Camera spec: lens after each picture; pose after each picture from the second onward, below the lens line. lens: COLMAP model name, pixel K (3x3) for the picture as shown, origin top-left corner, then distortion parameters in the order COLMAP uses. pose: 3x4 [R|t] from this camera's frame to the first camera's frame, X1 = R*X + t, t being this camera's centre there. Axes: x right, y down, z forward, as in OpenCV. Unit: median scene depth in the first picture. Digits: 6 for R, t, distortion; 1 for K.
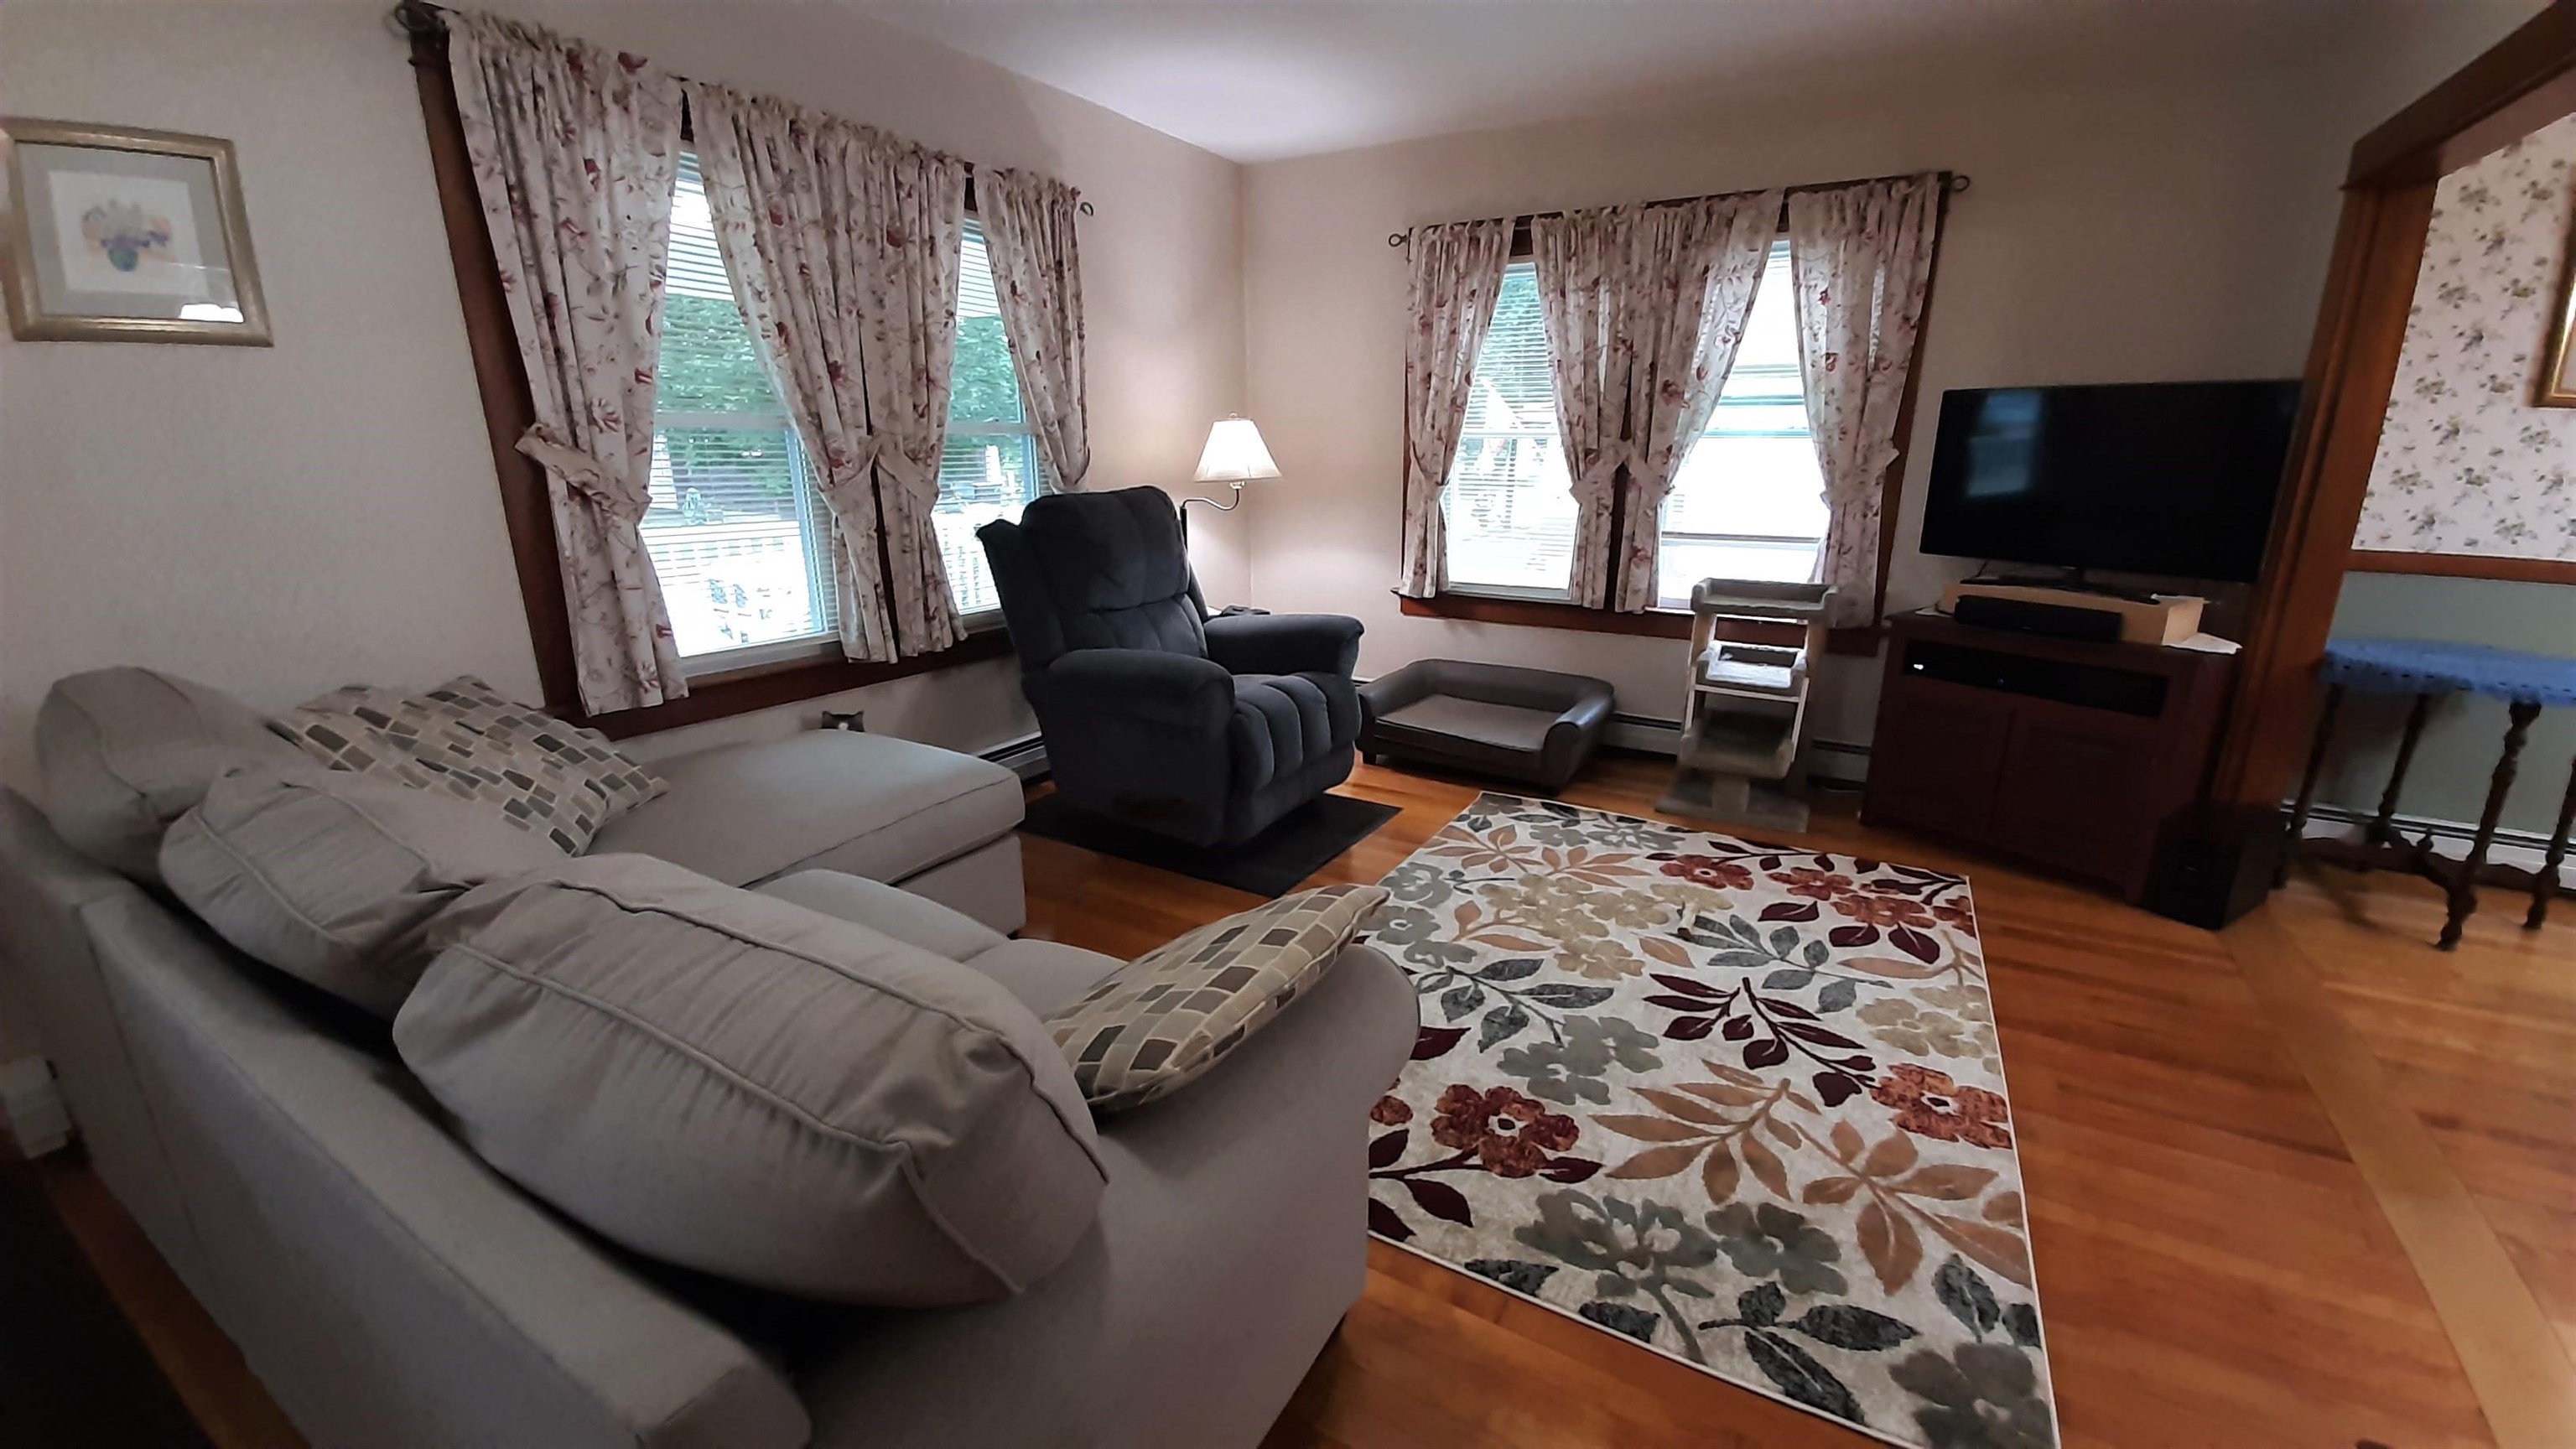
lens RADIAL K [[1052.5, 0, 1288.0], [0, 1052.5, 724.5], [0, 0, 1]] dist [-0.000336, -0.006647]
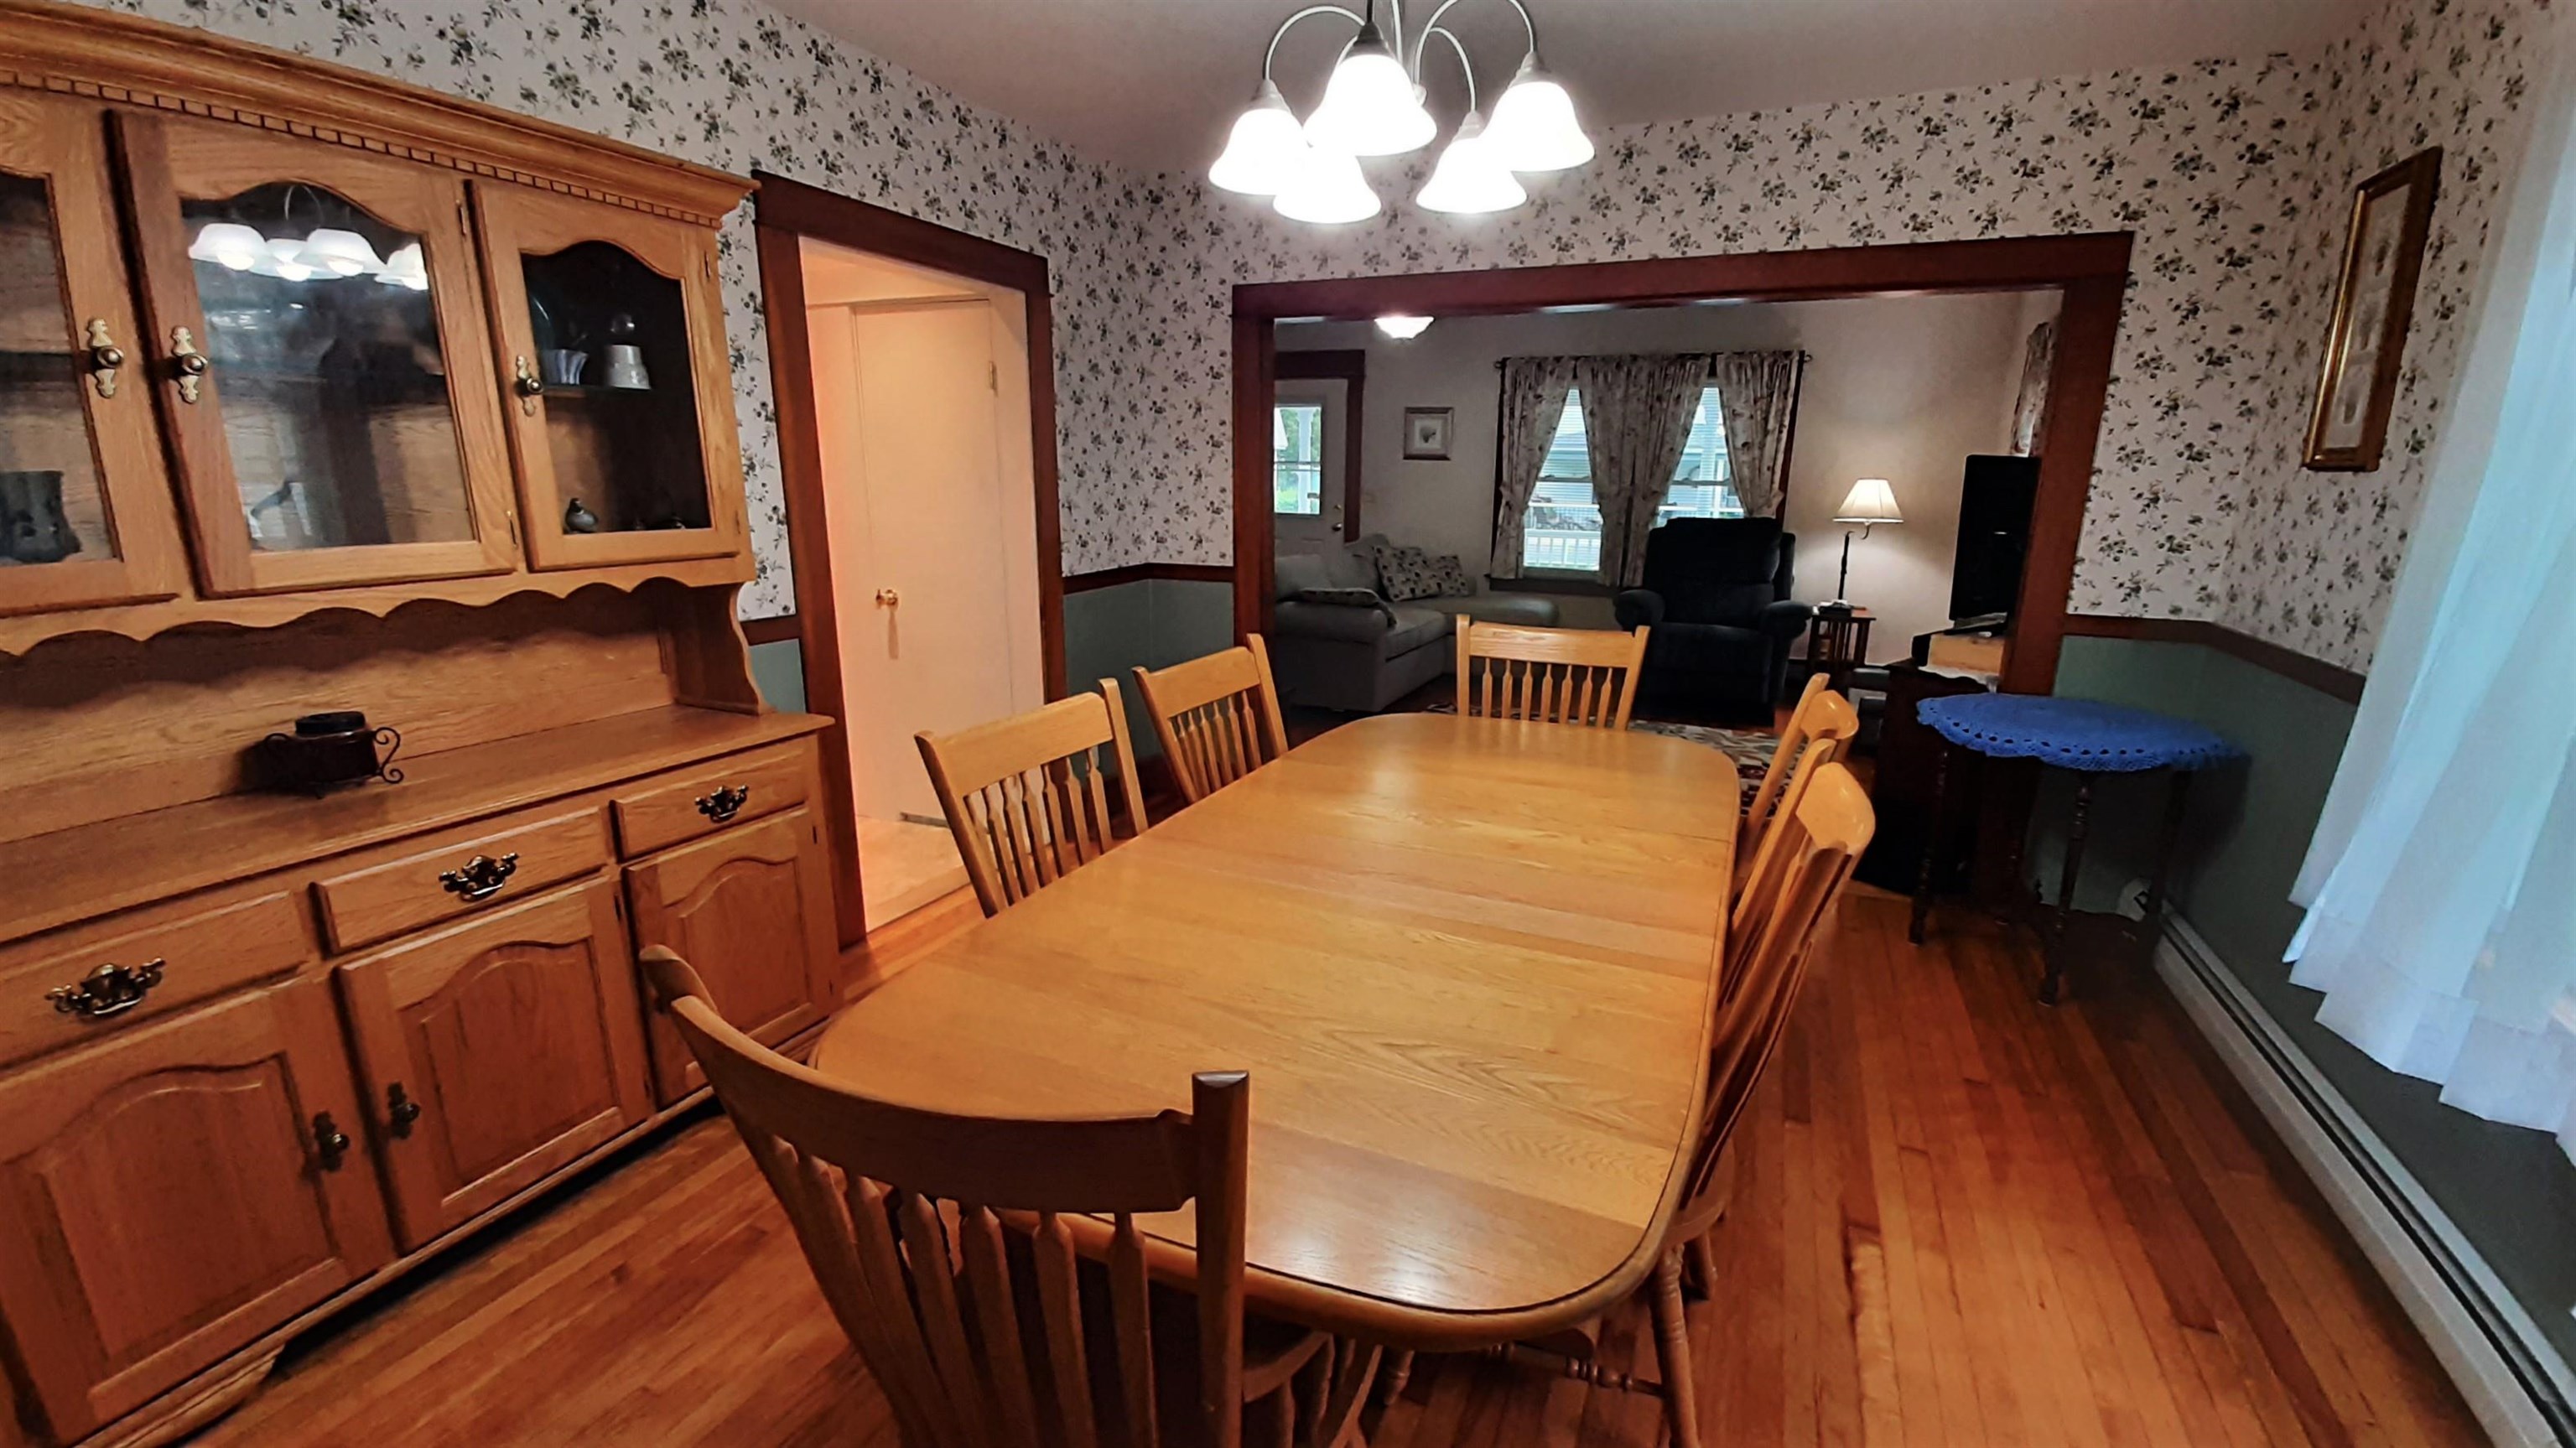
lens RADIAL K [[1052.4, 0, 1288.0], [0, 1052.4, 724.0], [0, 0, 1]] dist [-0.000336, -0.006647]
pose [[0.082955, 0.231499, -0.969292, 2.047845], [-0.270747, 0.941296, 0.201641, -0.056911], [0.959070, 0.245705, 0.140762, 0.113176]]
